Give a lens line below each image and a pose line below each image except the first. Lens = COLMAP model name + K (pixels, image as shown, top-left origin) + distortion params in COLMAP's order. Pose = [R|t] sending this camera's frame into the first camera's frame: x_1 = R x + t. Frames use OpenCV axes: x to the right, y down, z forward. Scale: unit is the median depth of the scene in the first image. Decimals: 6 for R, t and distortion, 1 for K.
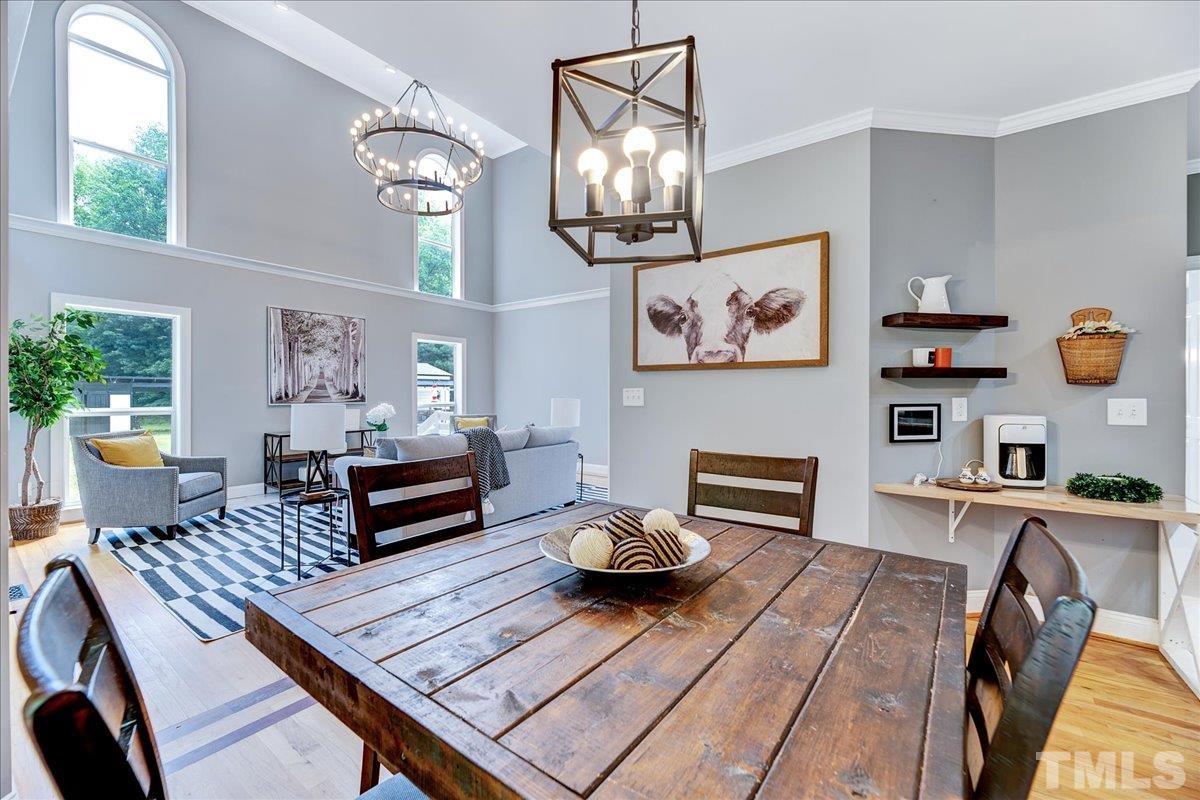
lens RADIAL K [[487.2, 0, 600.9], [0, 487.2, 397.7], [0, 0, 1]] dist [-0.003423, -0.000575]
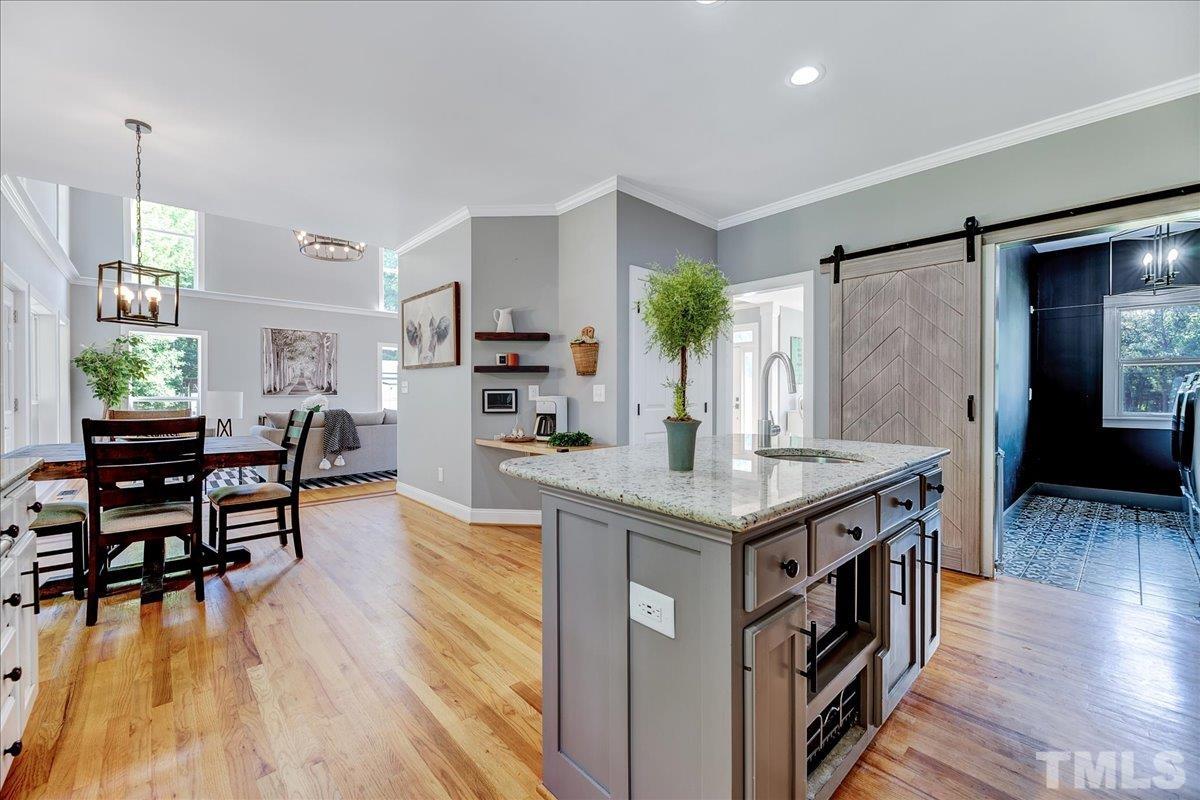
lens RADIAL K [[487.2, 0, 601.9], [0, 487.2, 395.0], [0, 0, 1]] dist [-0.003423, -0.000575]
pose [[0.982120, 0.001200, -0.188254, 1.064039], [-0.002449, 0.999977, -0.006403, 0.035013], [0.188242, 0.006749, 0.982099, -0.411720]]
